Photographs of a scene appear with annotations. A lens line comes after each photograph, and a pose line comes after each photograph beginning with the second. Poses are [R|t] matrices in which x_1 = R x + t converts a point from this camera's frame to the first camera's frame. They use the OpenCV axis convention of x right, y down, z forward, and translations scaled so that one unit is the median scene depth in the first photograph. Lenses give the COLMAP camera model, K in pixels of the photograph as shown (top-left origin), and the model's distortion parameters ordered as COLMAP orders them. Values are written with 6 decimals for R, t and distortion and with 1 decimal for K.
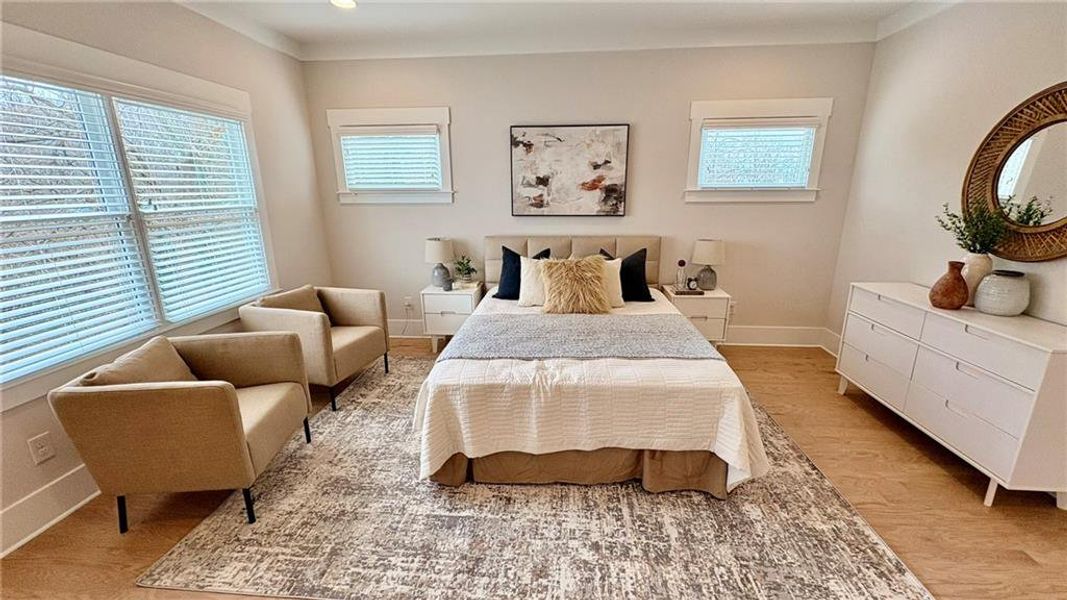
lens RADIAL K [[424.6, 0, 533.3], [0, 424.6, 298.5], [0, 0, 1]] dist [-0.000145, 0.000259]
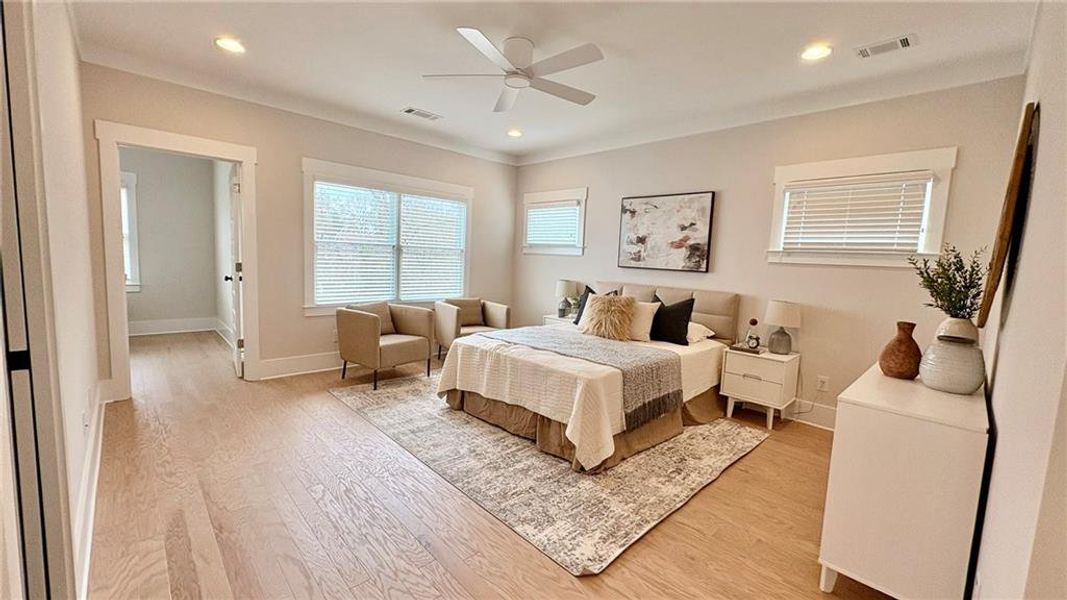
lens RADIAL K [[424.6, 0, 533.2], [0, 424.6, 295.9], [0, 0, 1]] dist [-0.000145, 0.000259]
pose [[0.749976, 0.101923, -0.653566, 0.616358], [-0.217872, 0.970985, -0.098586, 0.067787], [0.624554, 0.216331, 0.750422, -0.072065]]
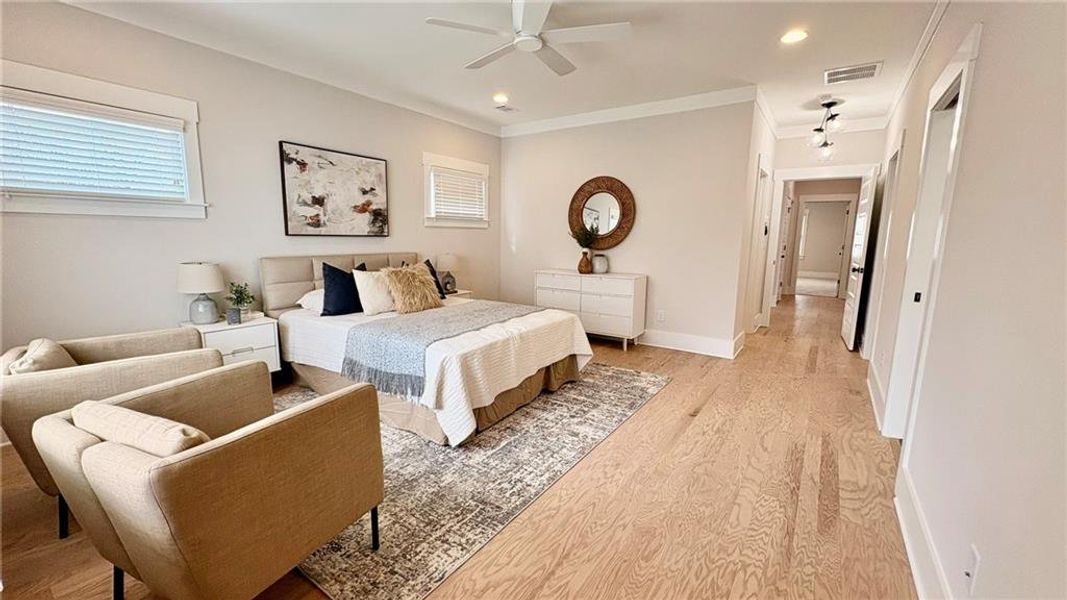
lens RADIAL K [[424.6, 0, 534.2], [0, 424.6, 298.8], [0, 0, 1]] dist [-0.000145, 0.000259]
pose [[0.497122, -0.115787, 0.859921, -0.629787], [0.203695, 0.978934, 0.014055, 0.040179], [-0.843433, 0.168174, 0.510234, 0.100243]]
